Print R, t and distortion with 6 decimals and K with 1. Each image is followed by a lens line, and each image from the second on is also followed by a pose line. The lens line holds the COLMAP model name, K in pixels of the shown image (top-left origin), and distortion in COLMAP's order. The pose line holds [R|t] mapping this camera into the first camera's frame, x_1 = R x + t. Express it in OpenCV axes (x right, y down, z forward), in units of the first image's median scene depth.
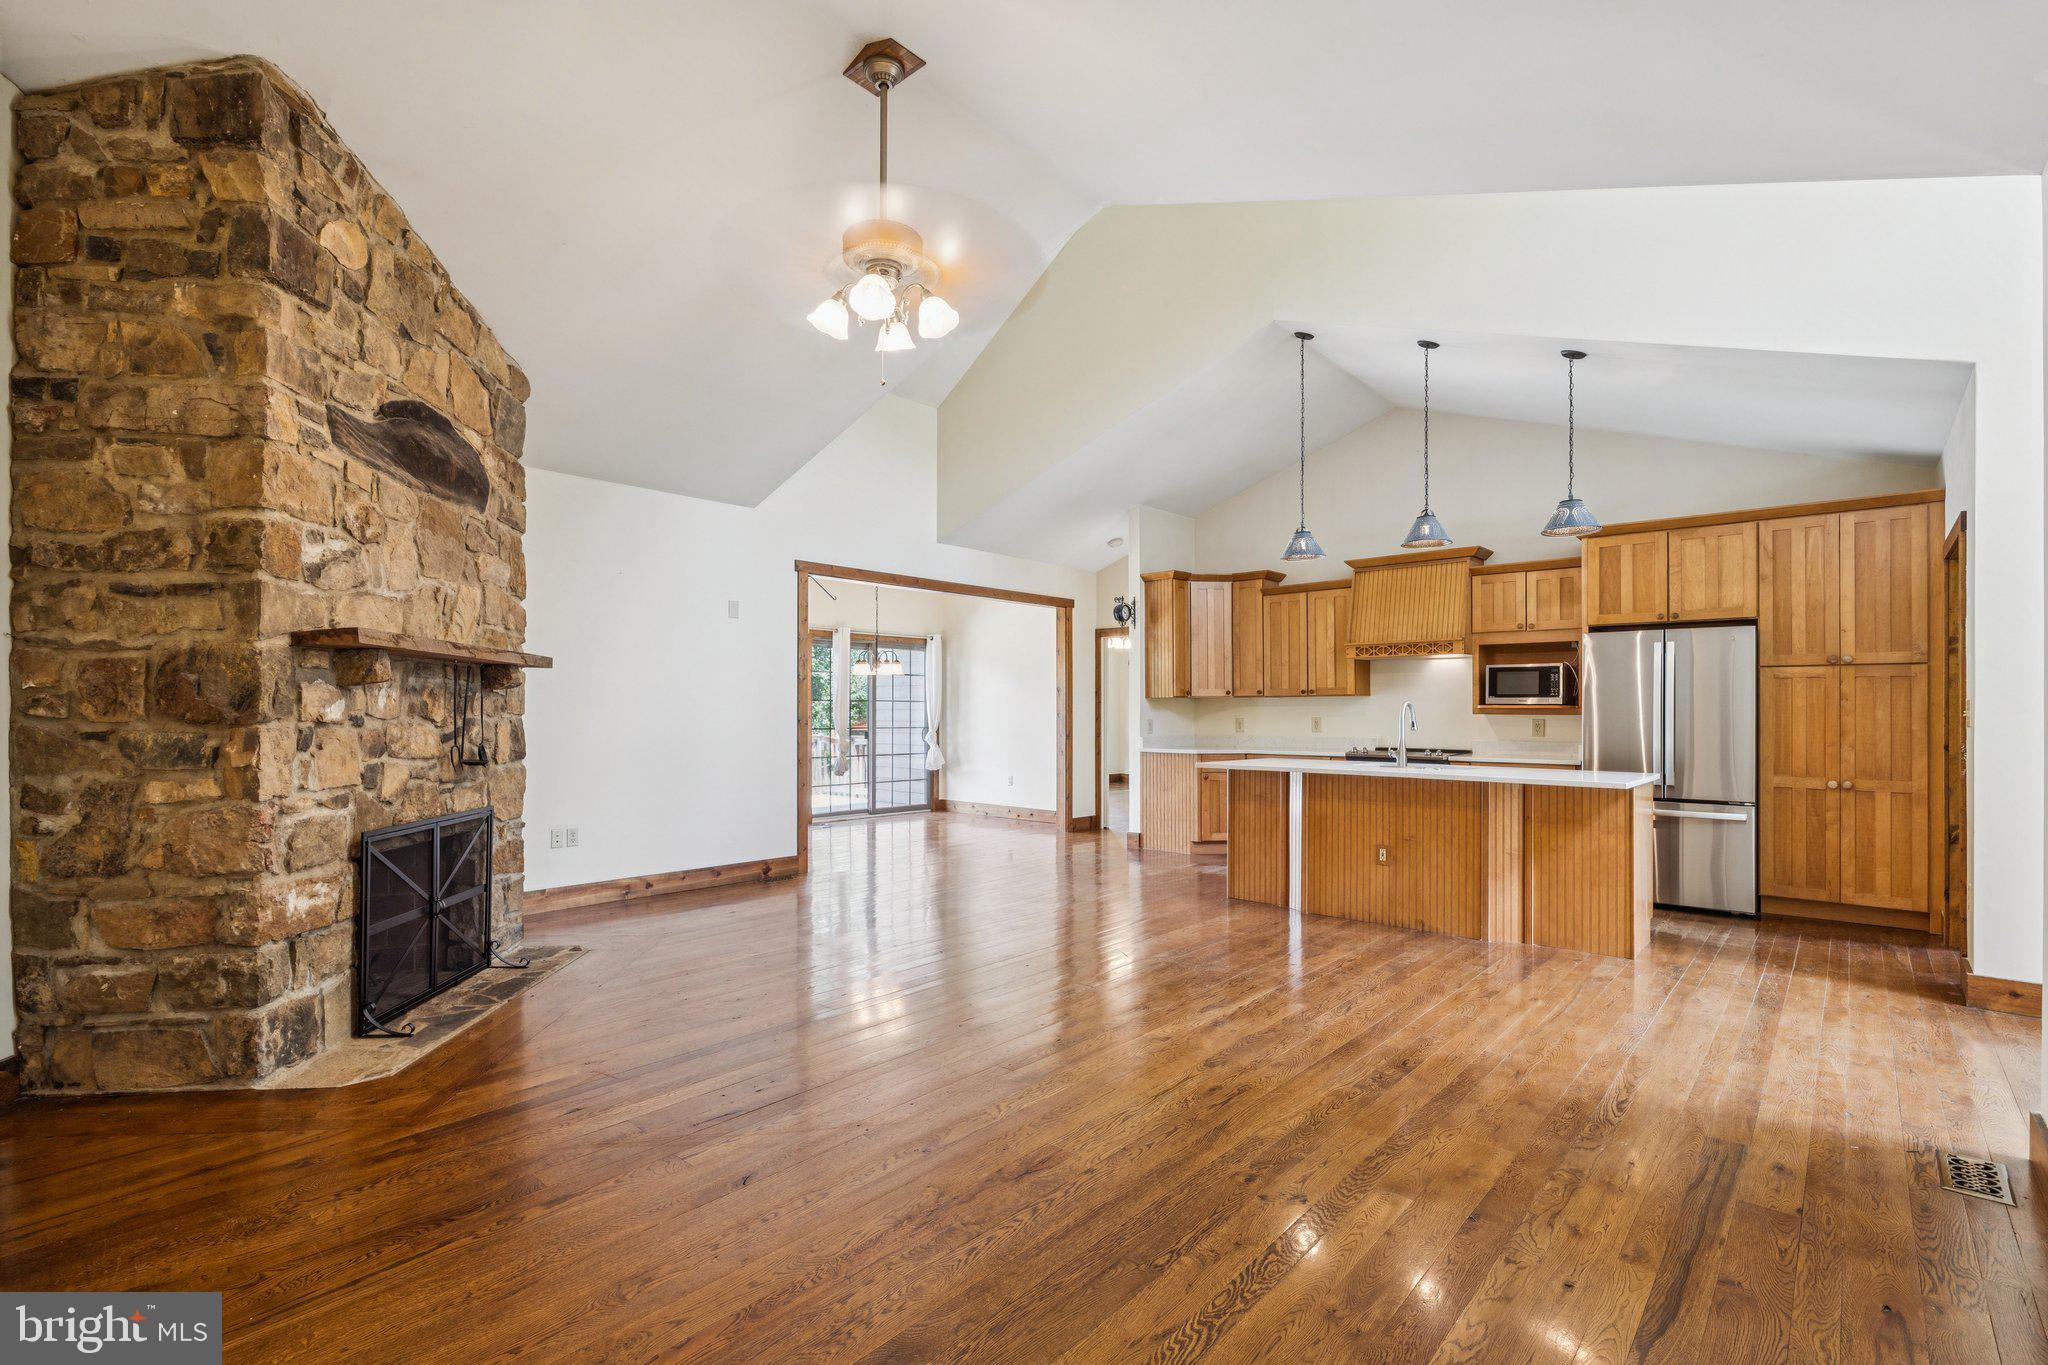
lens RADIAL K [[929.6, 0, 1024.5], [0, 929.6, 696.5], [0, 0, 1]] dist [-0.002502, 0.000213]
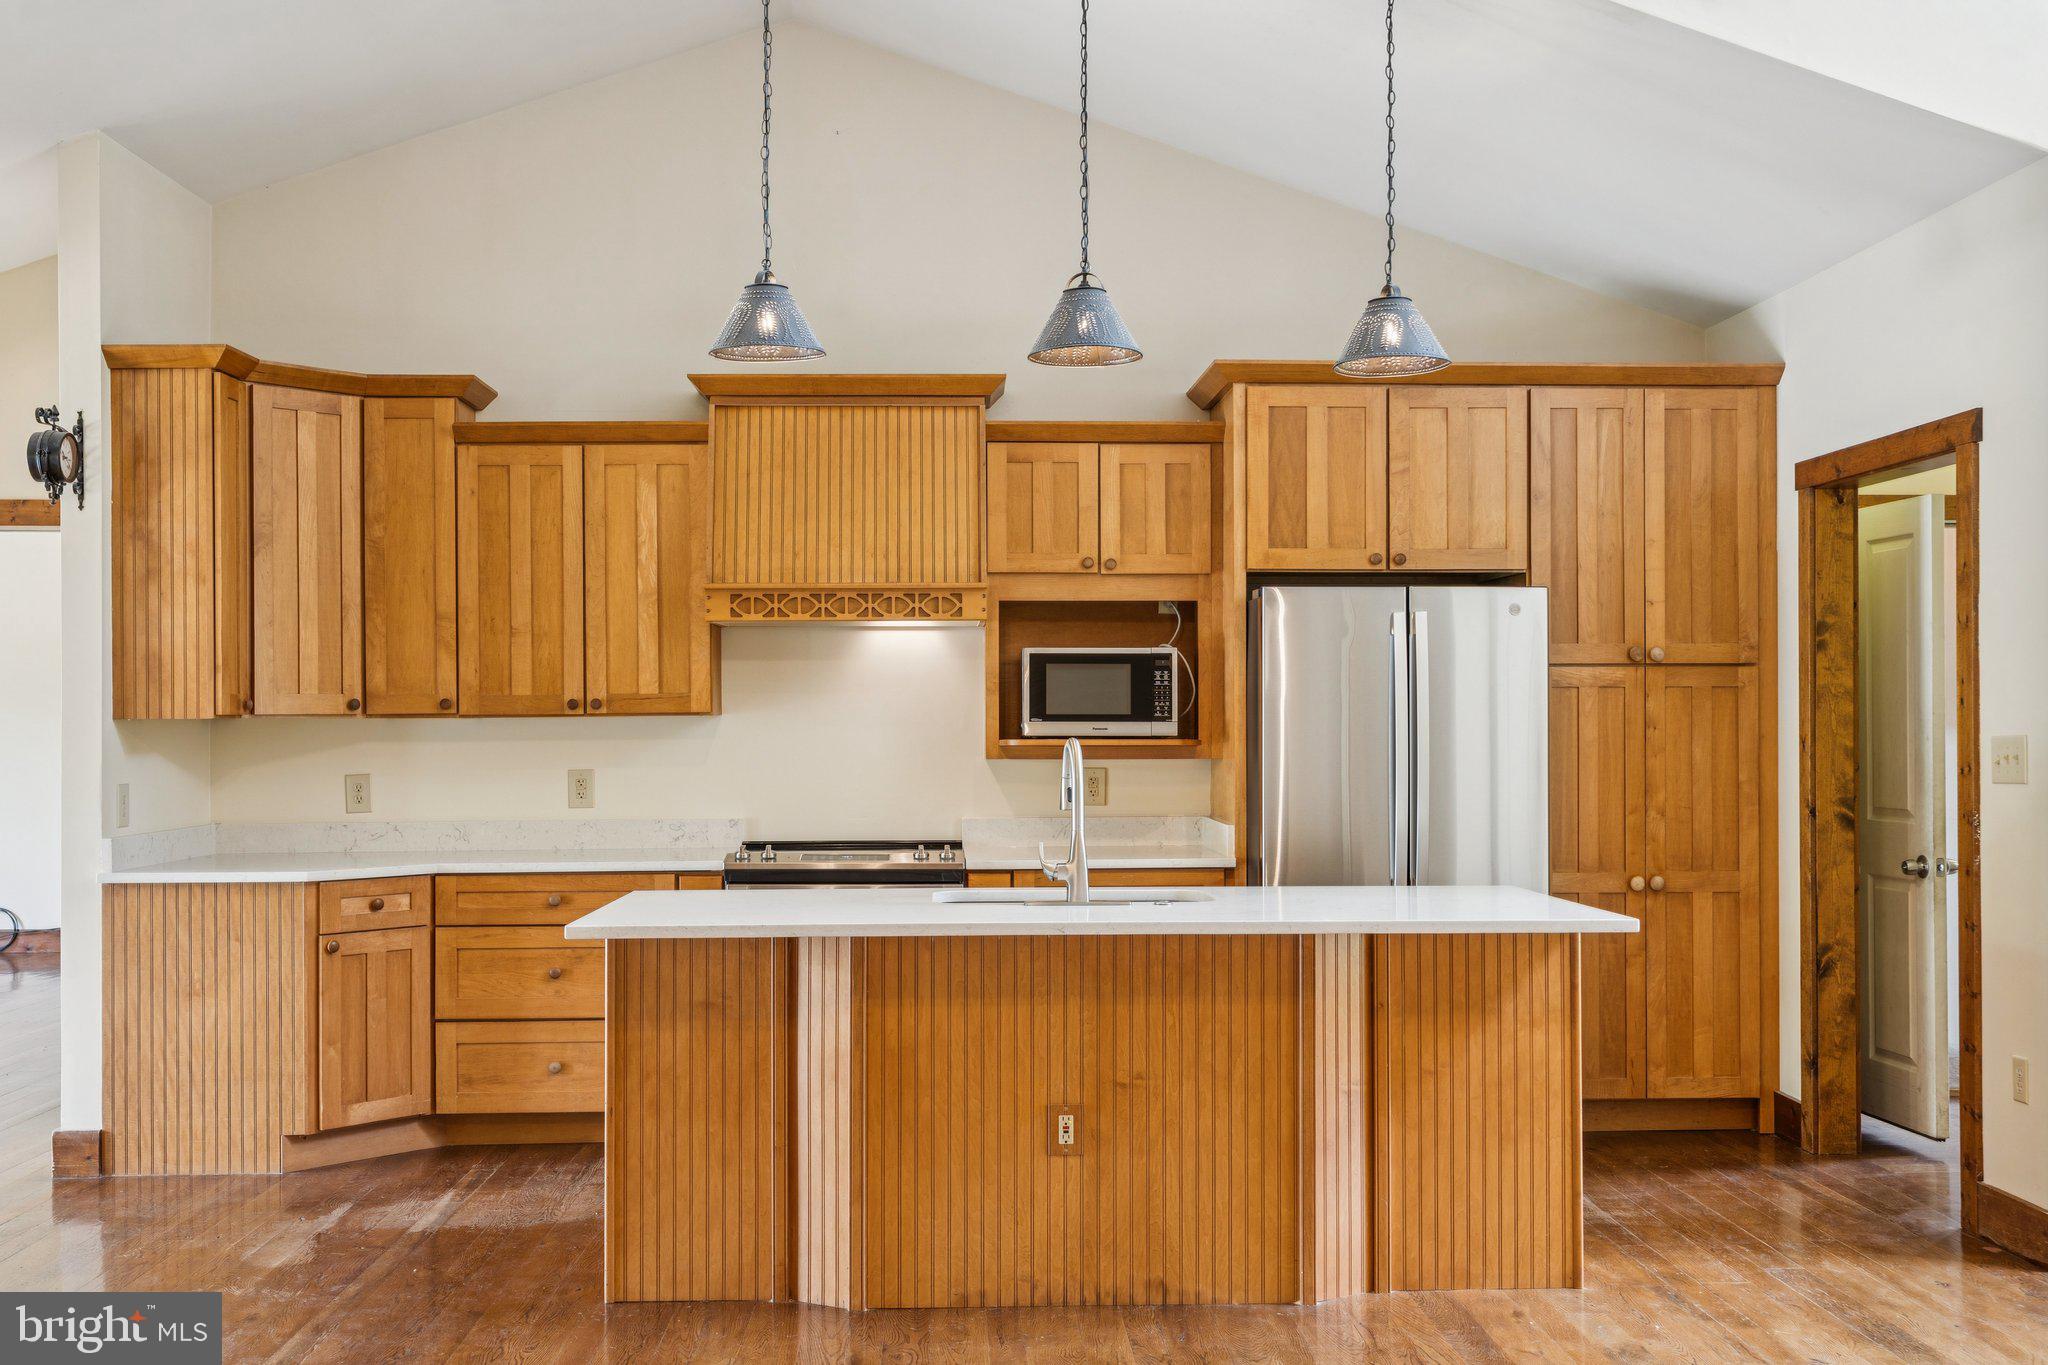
lens RADIAL K [[2077.0, 0, 1023.5], [0, 2077.0, 694.7], [0, 0, 1]] dist [-0.005586, 0.000000]
pose [[0.716632, 0.004083, 0.697439, -0.243874], [-0.004868, 0.999988, -0.000852, -0.013596], [-0.697434, -0.002785, 0.716643, 0.383098]]
